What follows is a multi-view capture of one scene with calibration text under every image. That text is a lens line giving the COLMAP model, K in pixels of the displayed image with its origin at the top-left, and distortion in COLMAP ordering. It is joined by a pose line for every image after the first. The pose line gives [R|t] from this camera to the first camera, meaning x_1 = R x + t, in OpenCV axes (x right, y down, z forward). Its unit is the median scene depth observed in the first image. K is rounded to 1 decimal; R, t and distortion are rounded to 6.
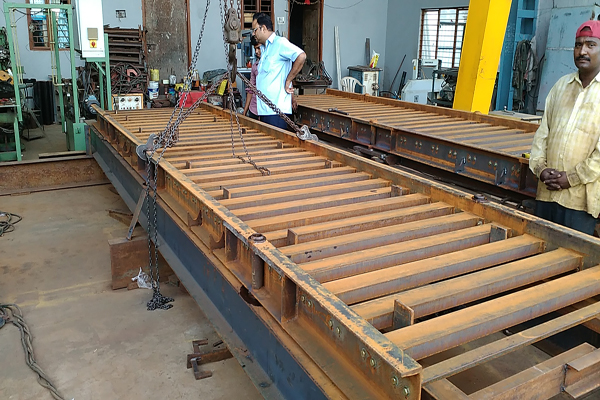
lens RADIAL K [[488.7, 0, 300.0], [0, 488.7, 200.0], [0, 0, 1]] dist [0.074013, -0.215688]
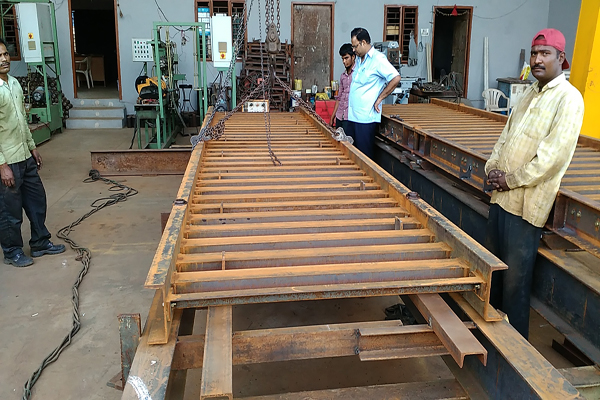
lens RADIAL K [[488.7, 0, 300.0], [0, 488.7, 200.0], [0, 0, 1]] dist [0.074013, -0.215688]
pose [[0.931973, 0.094986, -0.349862, 0.167869], [-0.103530, 0.994610, -0.005754, 0.012659], [0.347429, 0.041583, 0.936784, -0.024588]]
